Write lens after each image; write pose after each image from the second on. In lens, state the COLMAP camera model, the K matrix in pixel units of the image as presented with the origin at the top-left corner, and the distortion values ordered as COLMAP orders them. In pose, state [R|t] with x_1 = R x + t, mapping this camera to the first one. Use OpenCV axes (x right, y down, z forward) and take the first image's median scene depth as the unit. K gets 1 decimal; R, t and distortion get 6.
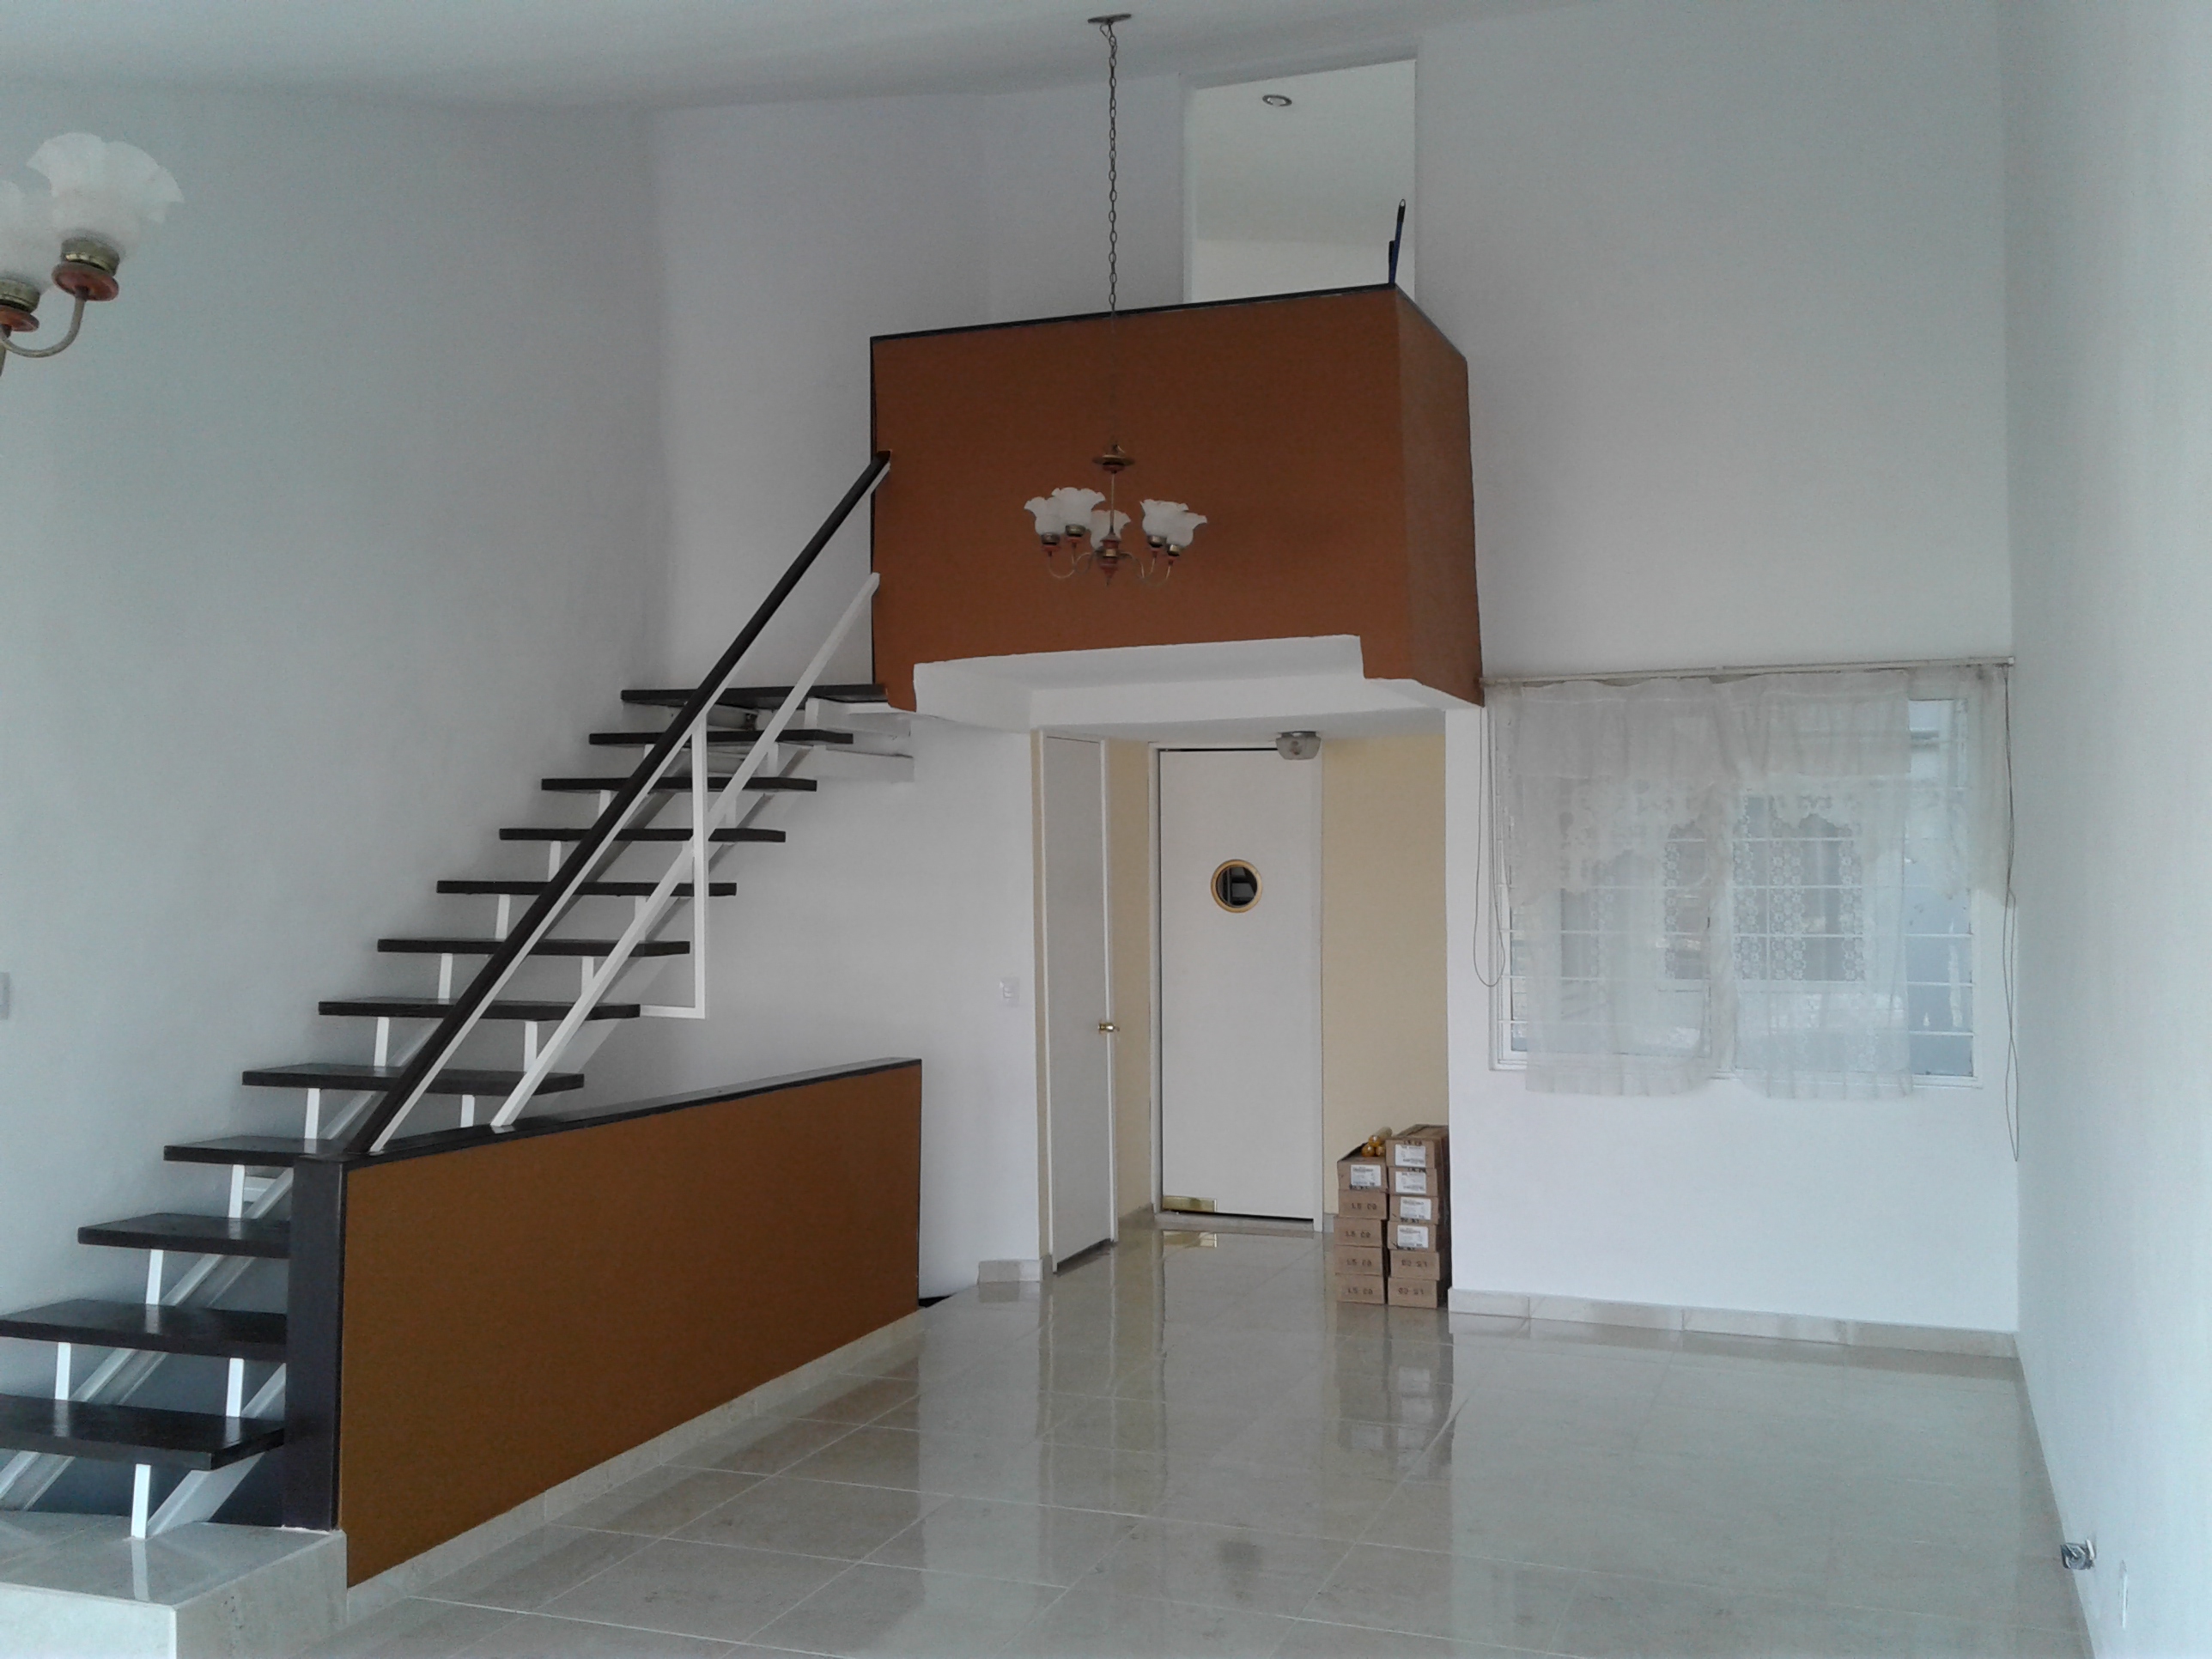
lens RADIAL K [[2087.6, 0, 1106.0], [0, 2087.6, 829.5], [0, 0, 1]] dist [0.125065, -0.208023]
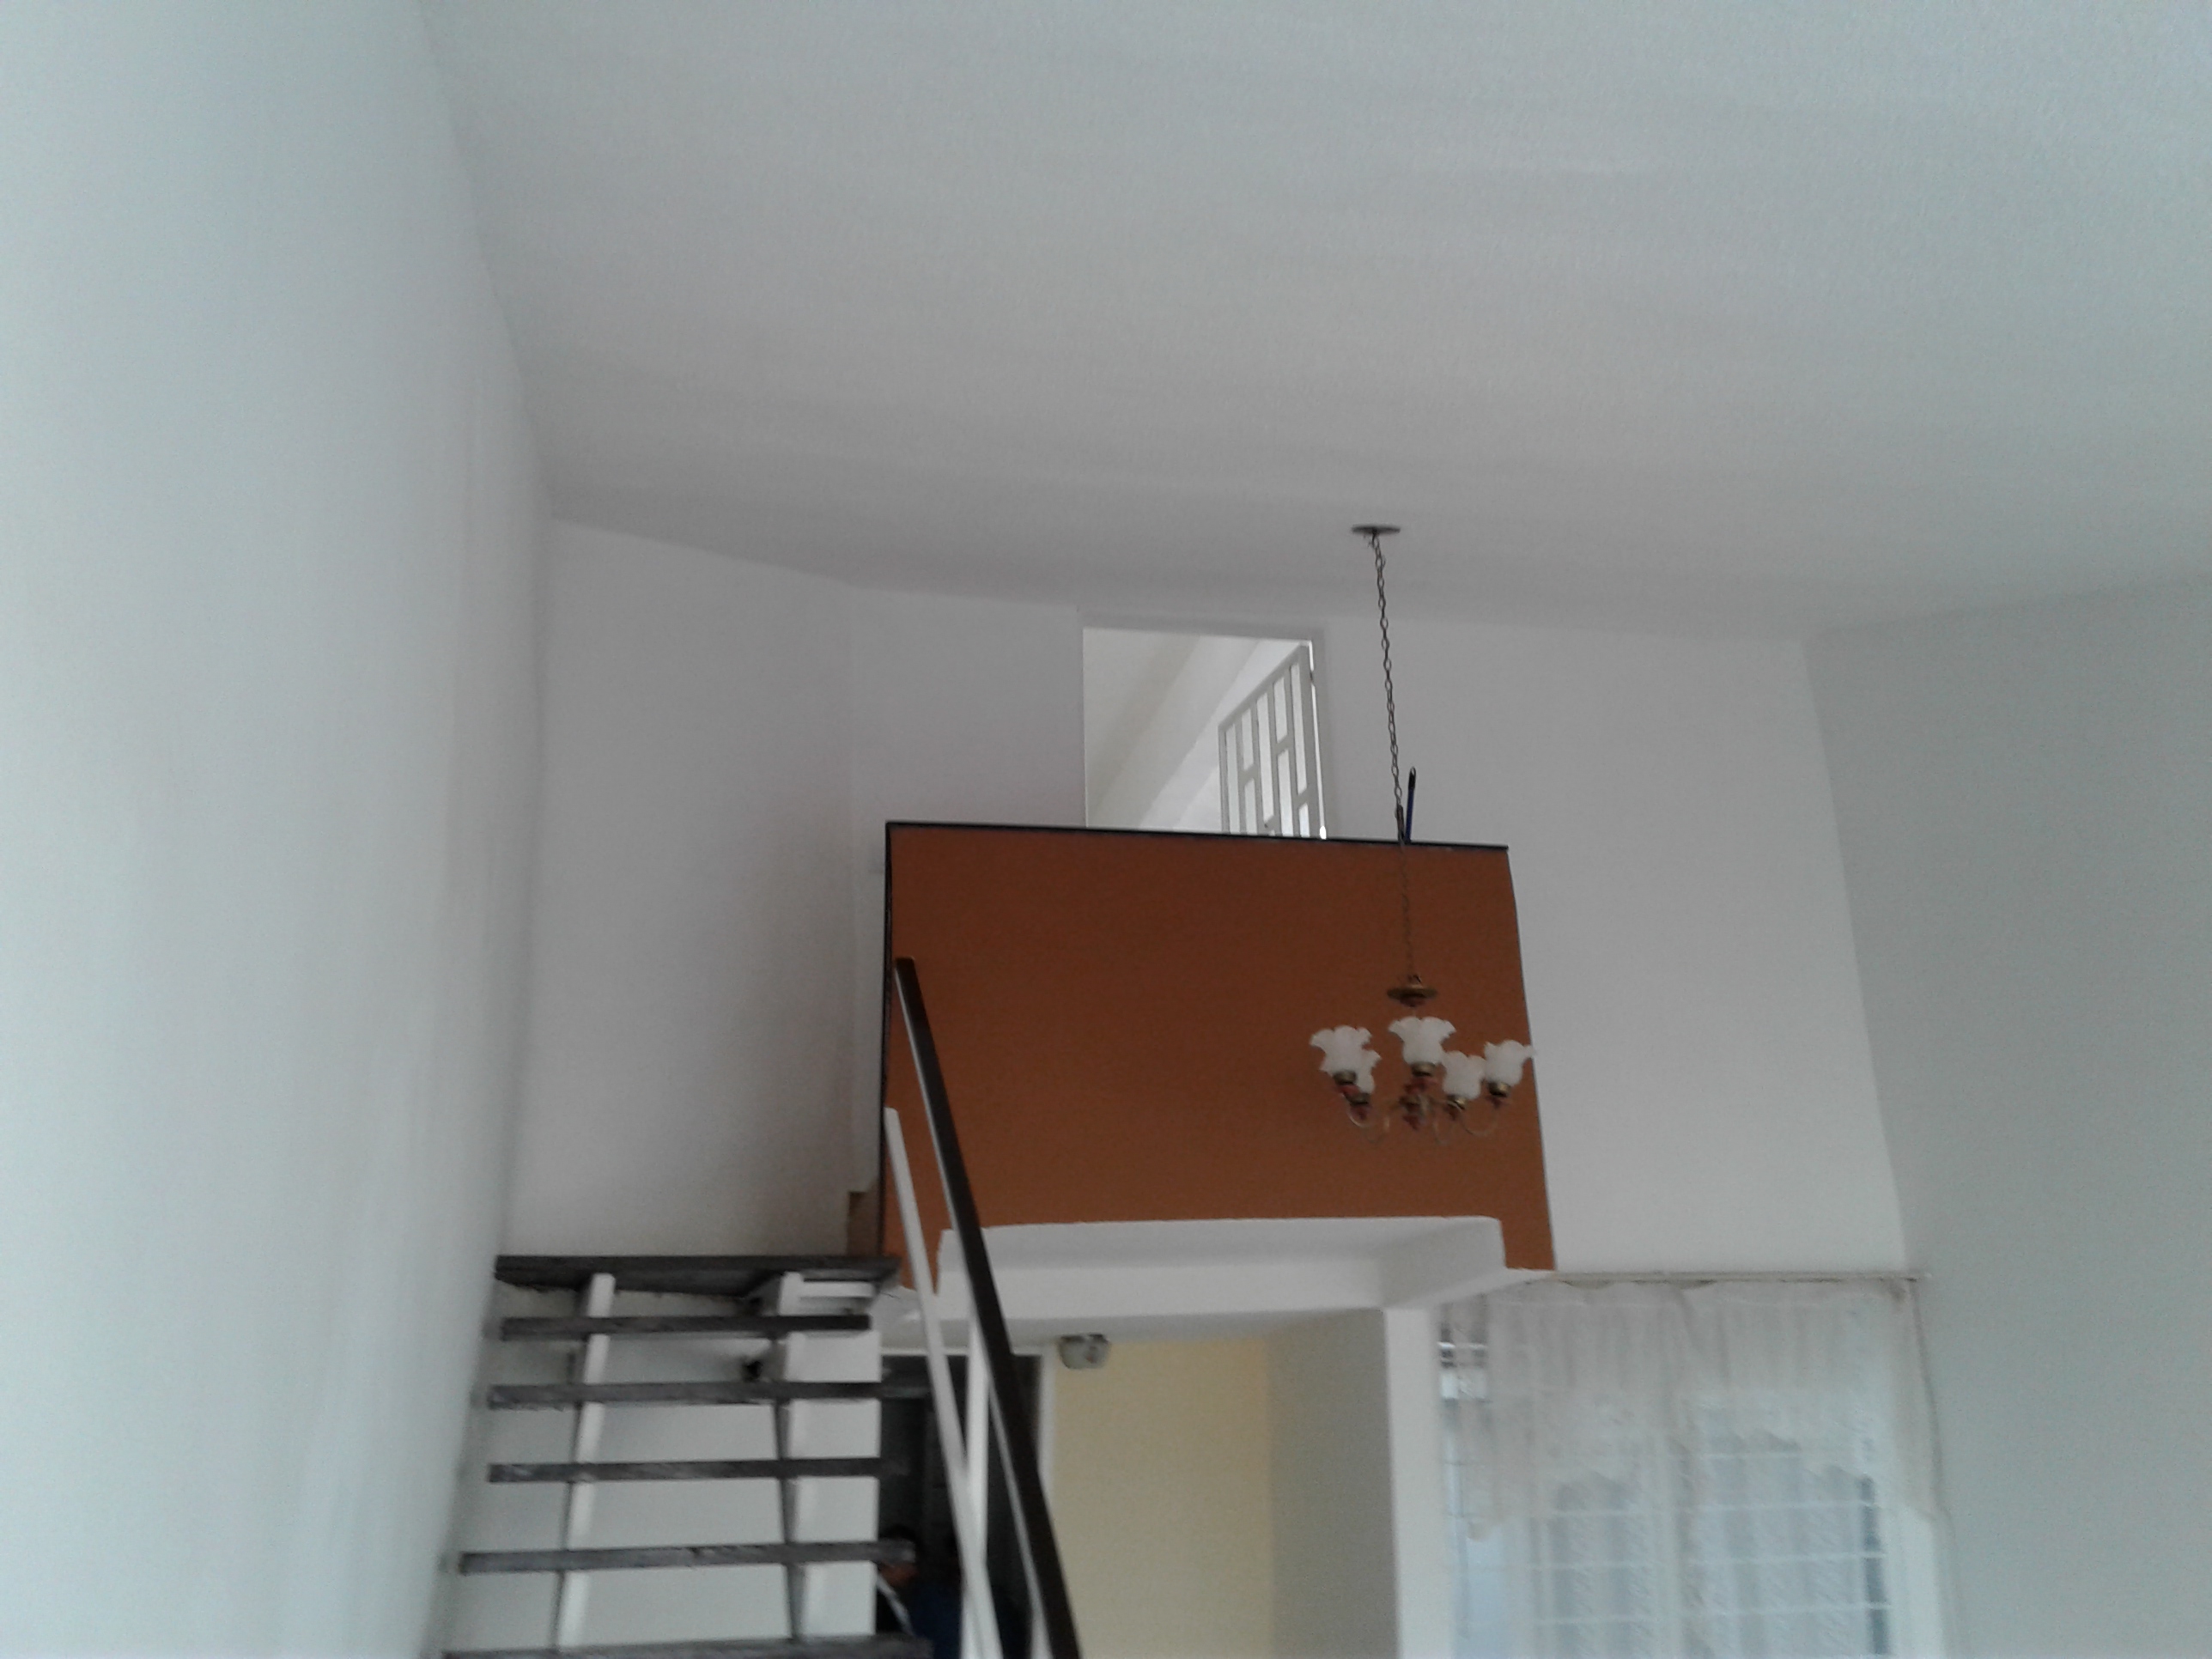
lens RADIAL K [[2087.6, 0, 1106.0], [0, 2087.6, 829.5], [0, 0, 1]] dist [0.125065, -0.208023]
pose [[0.833944, 0.143859, 0.532768, -0.496706], [0.018023, 0.957809, -0.286841, 0.002803], [-0.551554, 0.248811, 0.796166, 0.323797]]
